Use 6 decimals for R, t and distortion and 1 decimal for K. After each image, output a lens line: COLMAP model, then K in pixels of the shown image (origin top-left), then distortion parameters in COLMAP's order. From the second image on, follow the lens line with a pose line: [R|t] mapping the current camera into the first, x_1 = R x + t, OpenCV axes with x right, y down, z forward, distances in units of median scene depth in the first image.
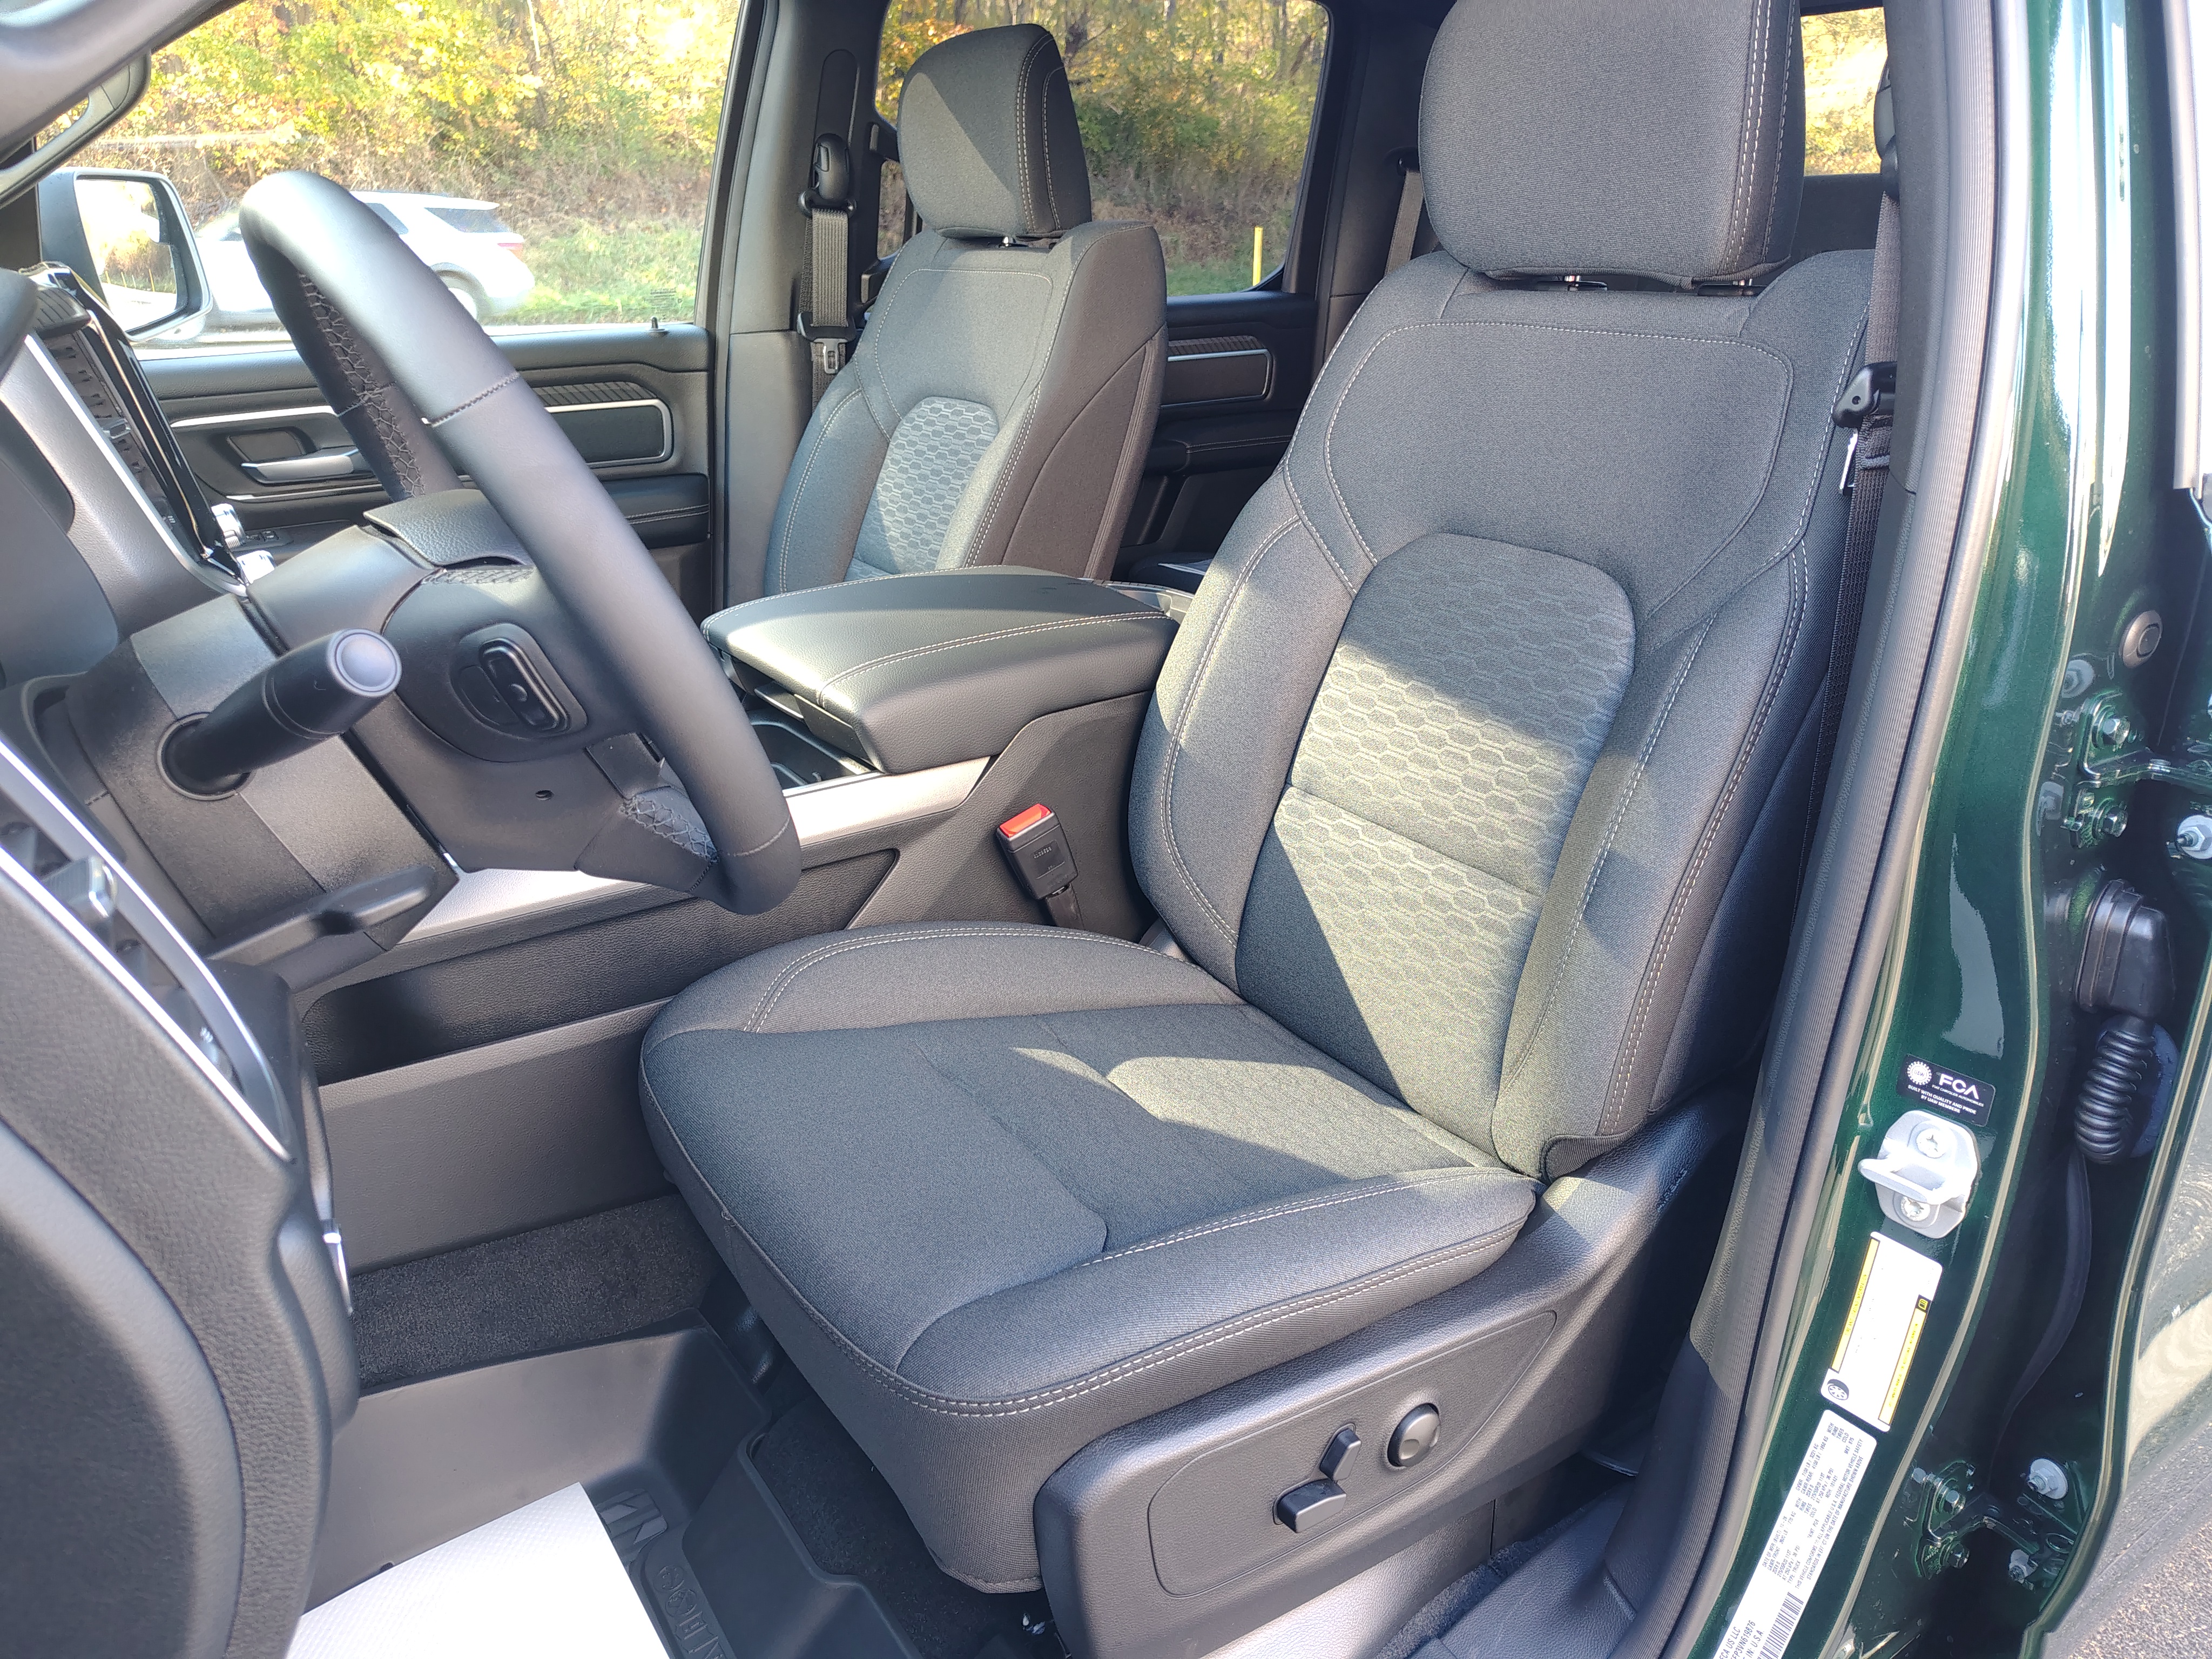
lens RADIAL K [[1521.5, 0, 1106.0], [0, 1521.5, 829.5], [0, 0, 1]] dist [0.015734, -0.006610]
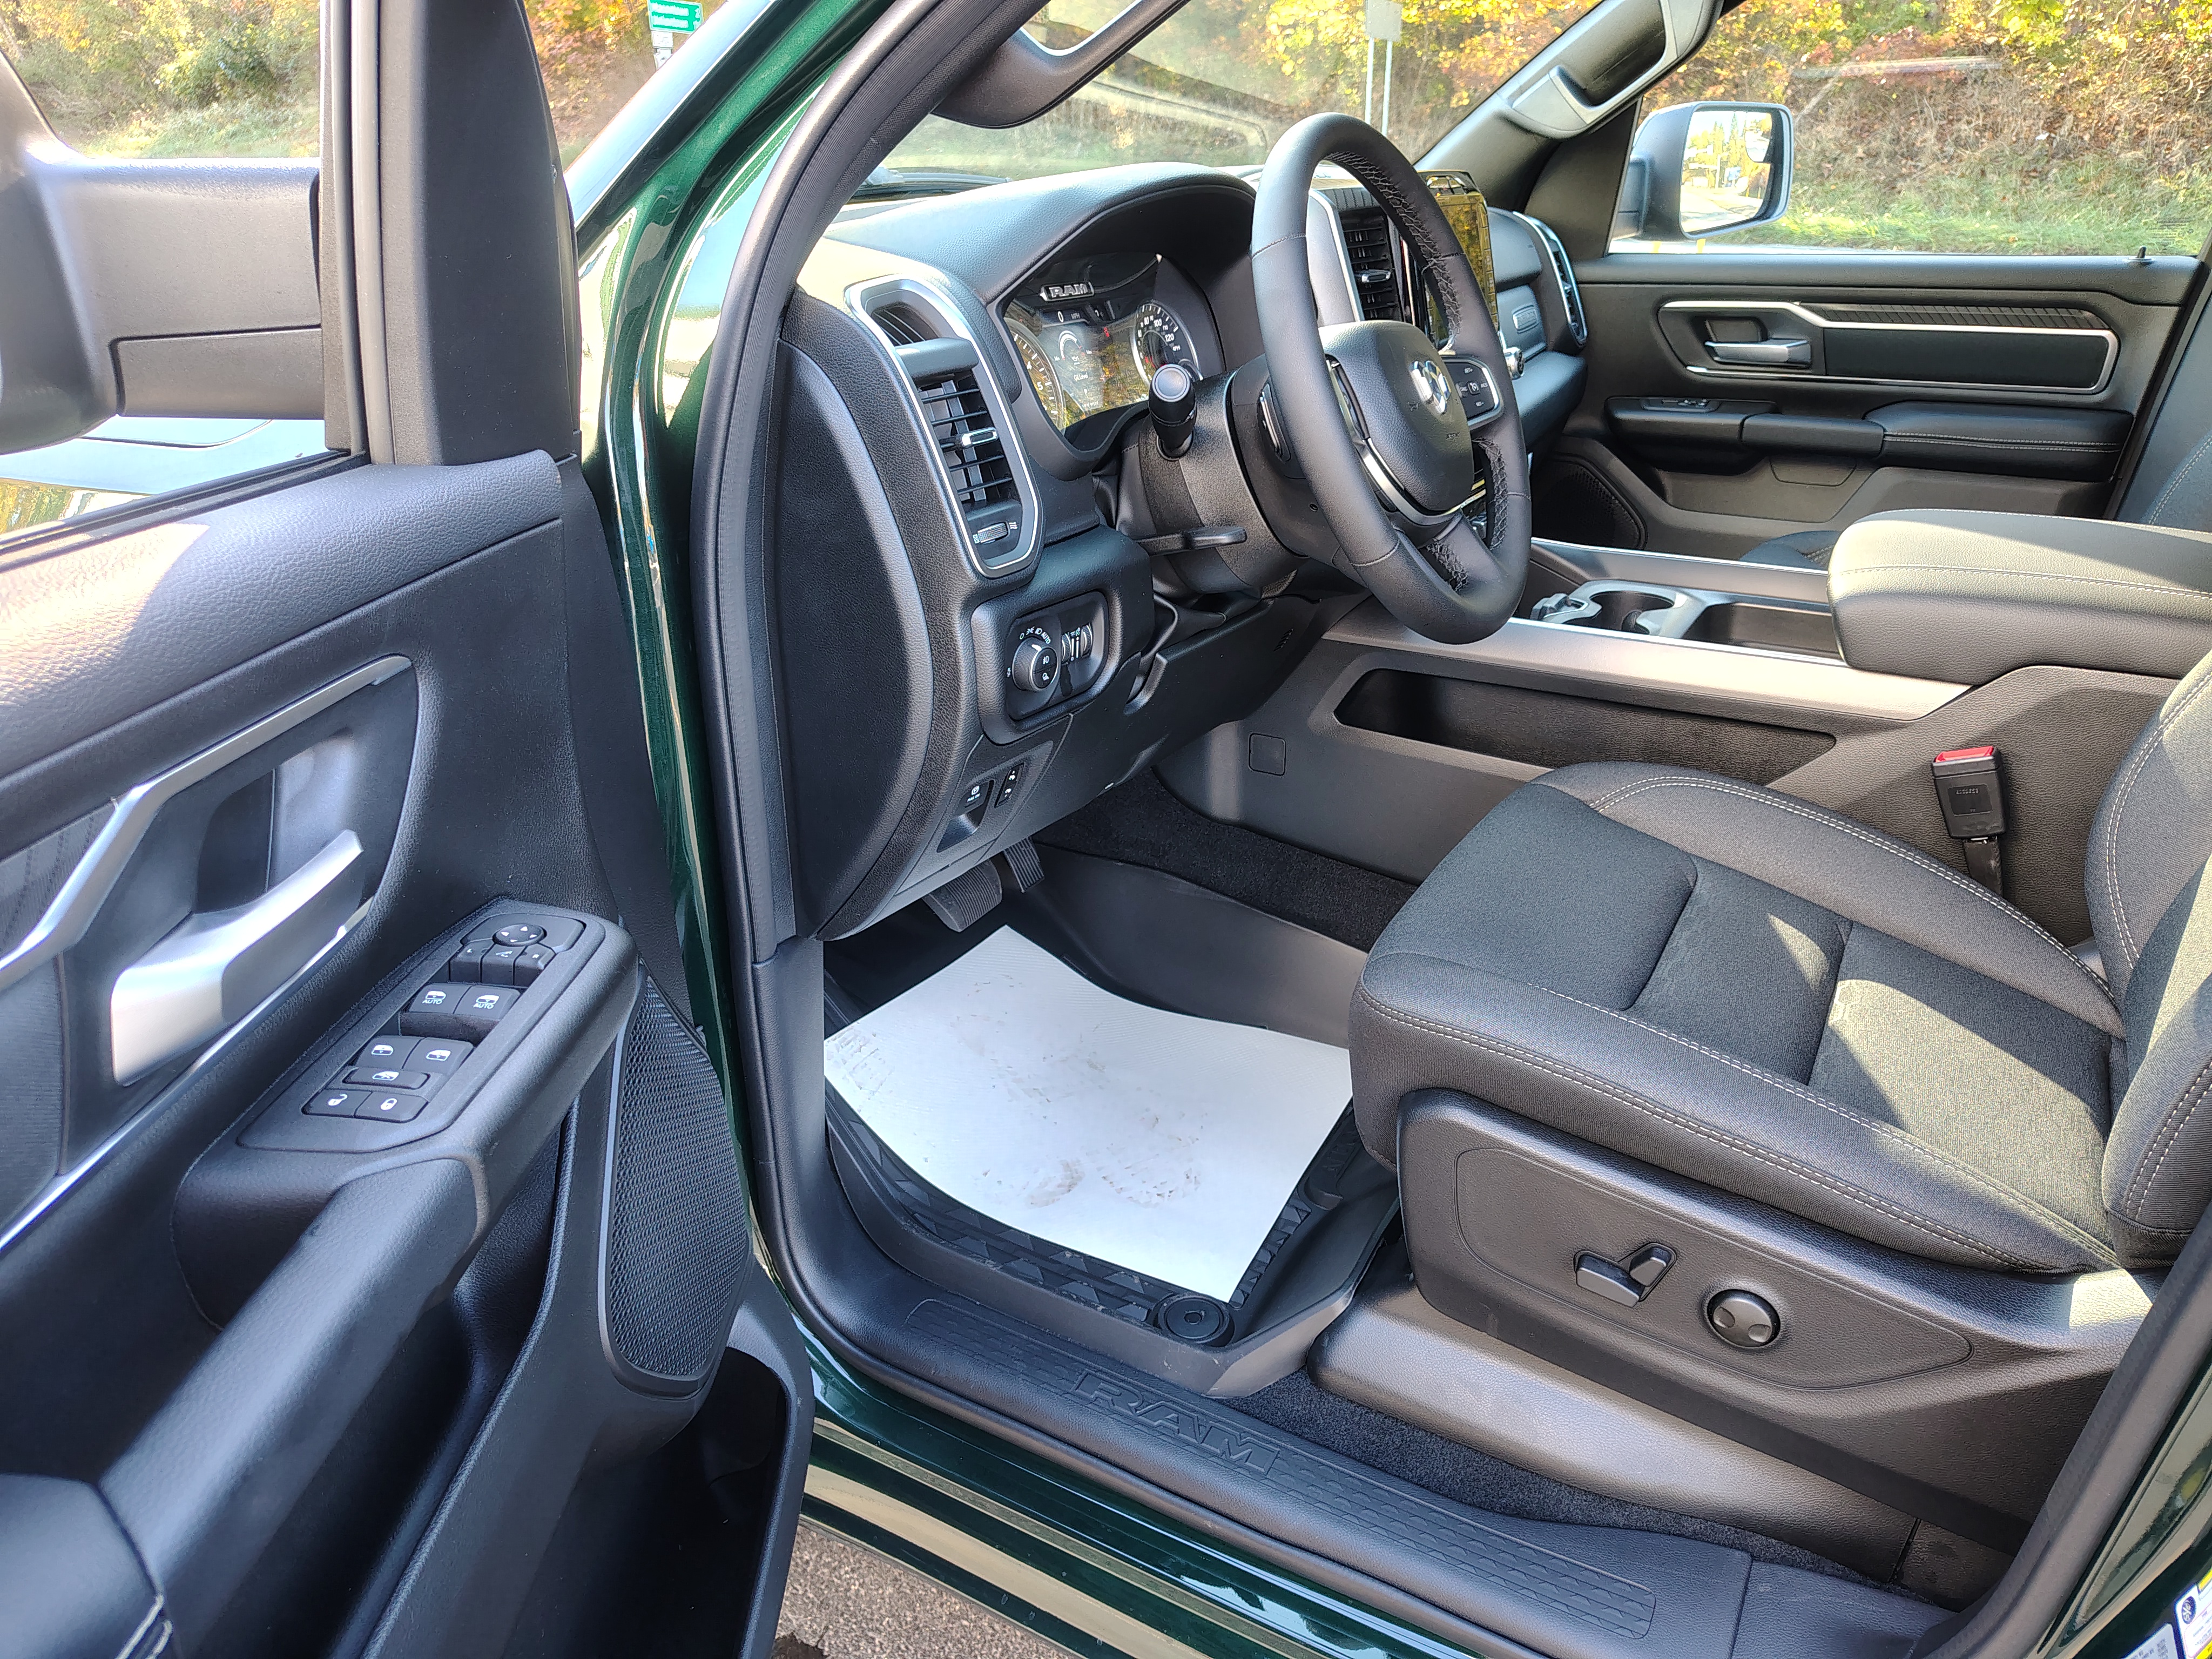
lens RADIAL K [[1511.2, 0, 1106.0], [0, 1511.2, 829.5], [0, 0, 1]] dist [0.009360, -0.007149]
pose [[0.439823, 0.377255, -0.815005, 0.568810], [-0.341365, 0.909607, 0.236825, -0.004758], [0.830678, 0.174053, 0.528848, 0.017076]]
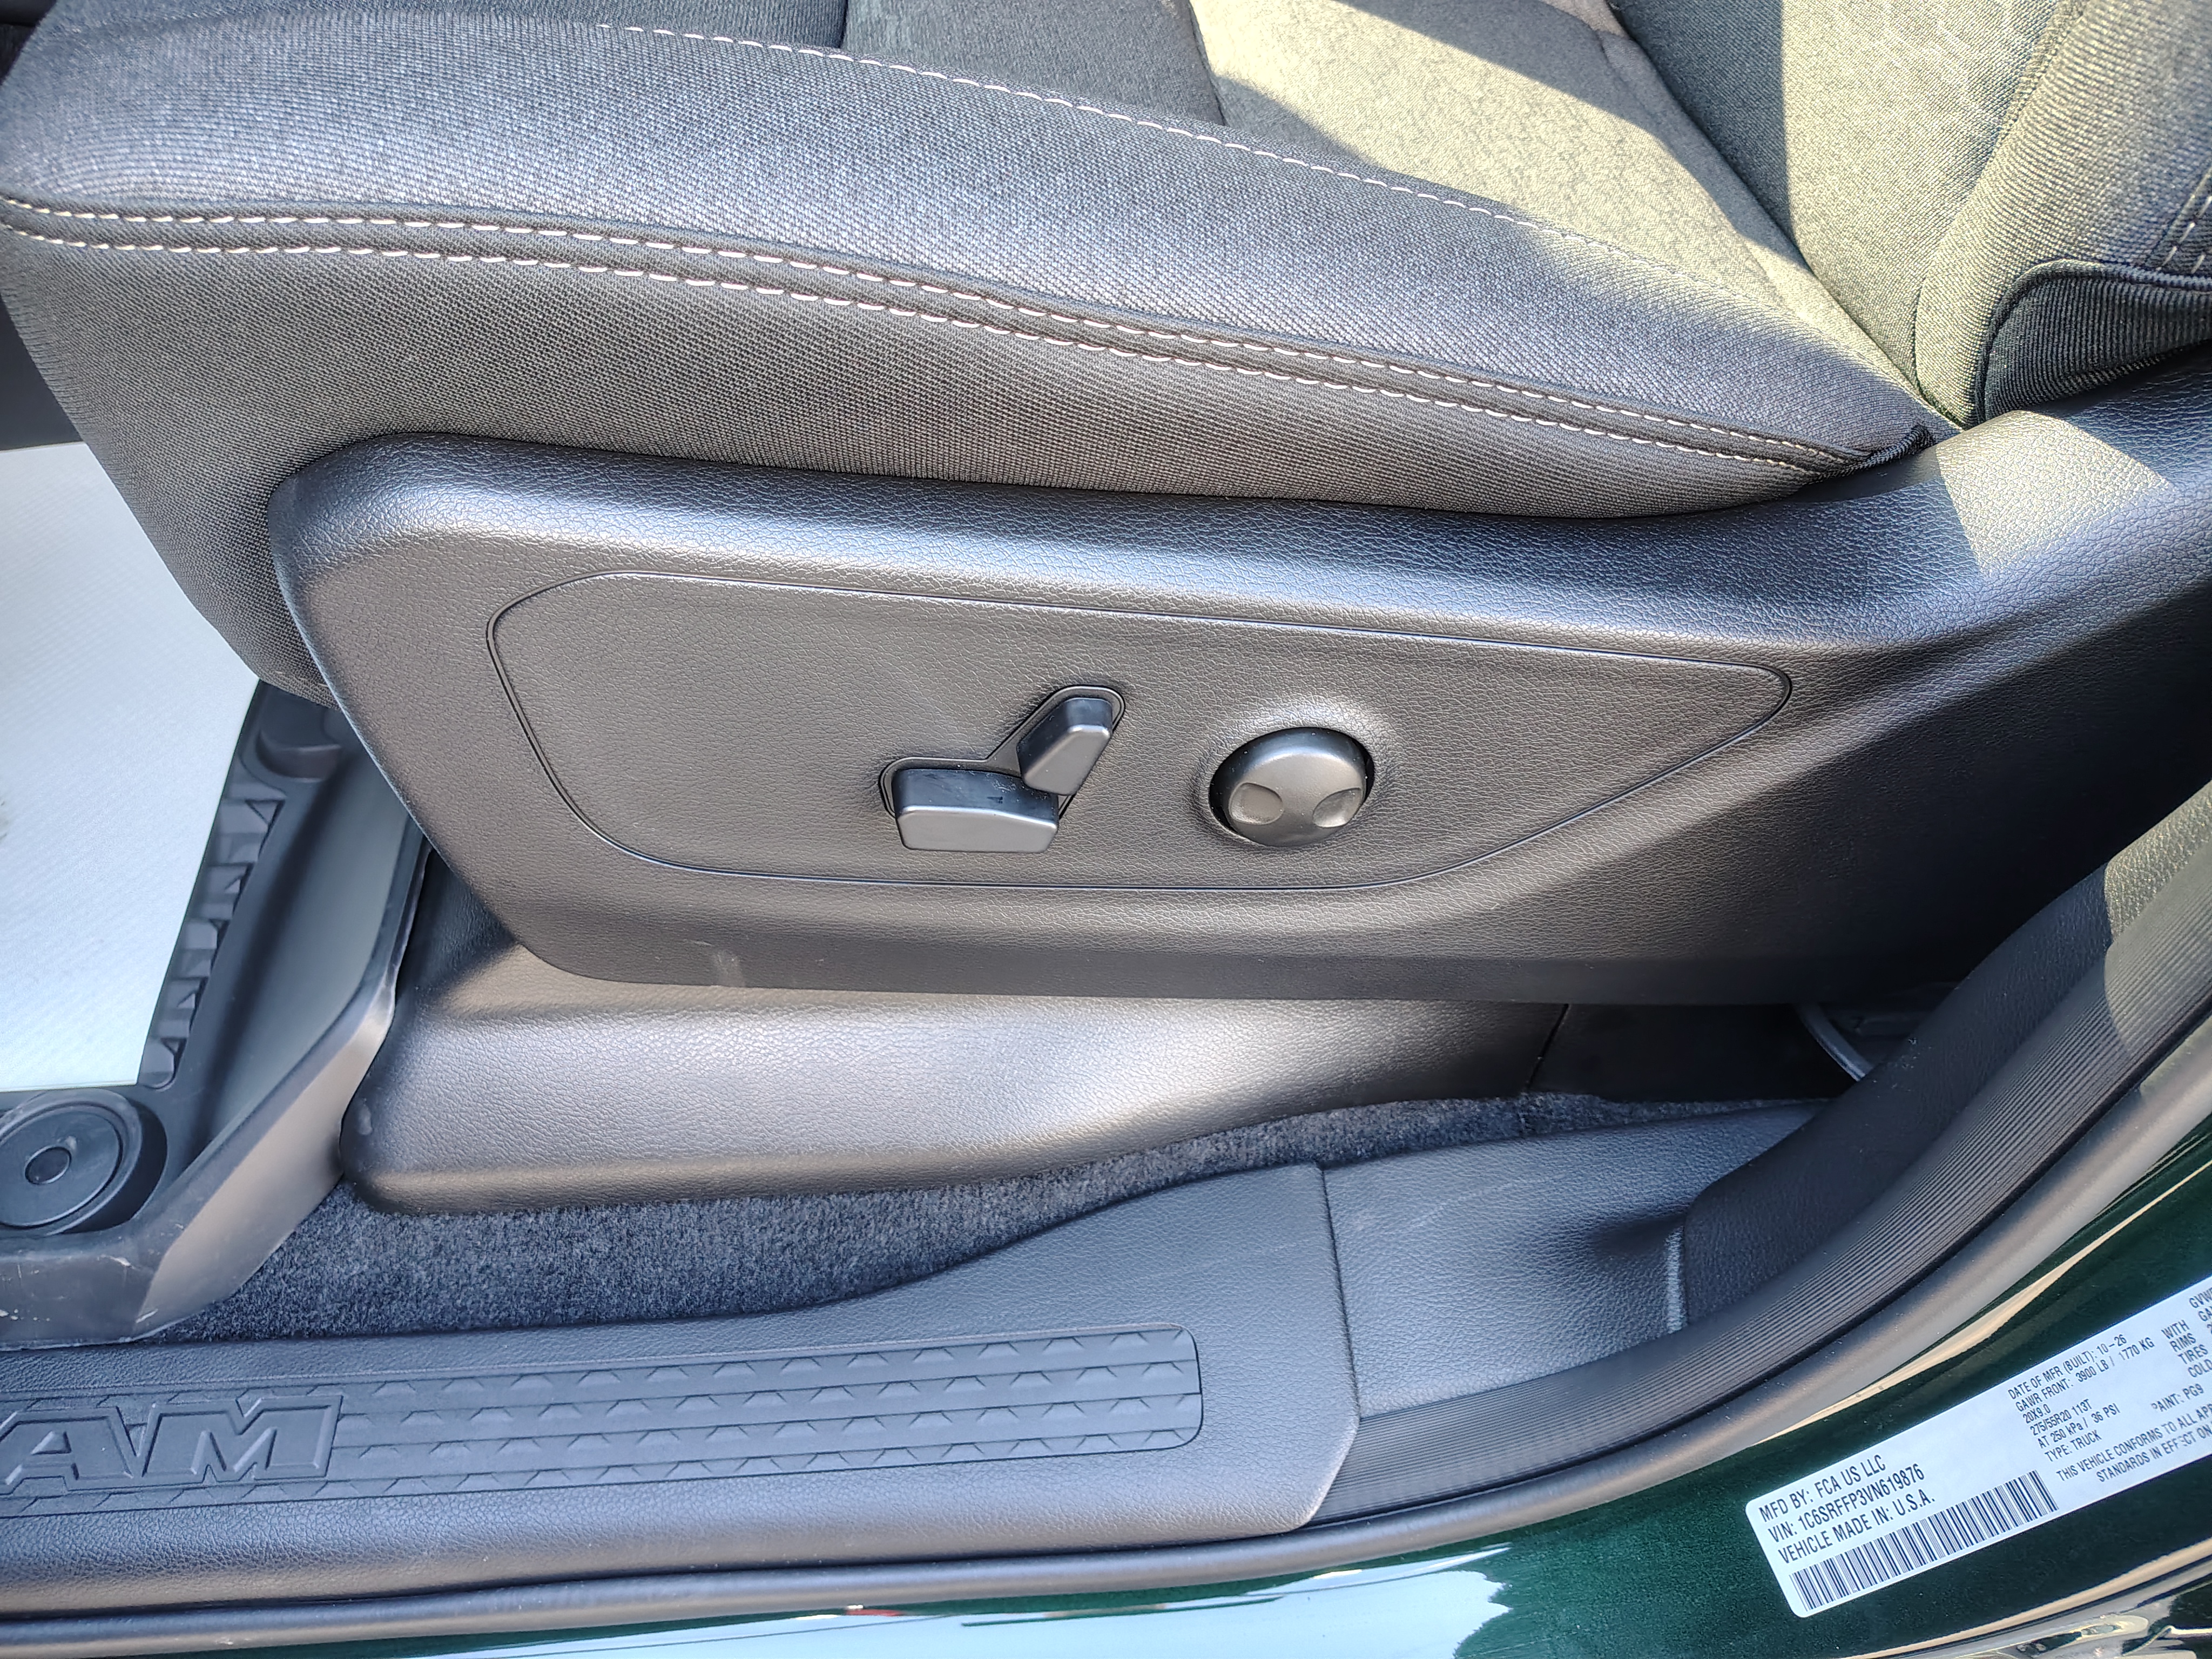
lens RADIAL K [[1544.5, 0, 1104.9], [0, 1544.5, 788.9], [0, 0, 1]] dist [-0.018444, 0.001909]
pose [[0.865599, 0.395852, -0.306657, 0.223893], [-0.244259, 0.868404, 0.431523, 0.173824], [0.437122, -0.298622, 0.848381, 0.471245]]
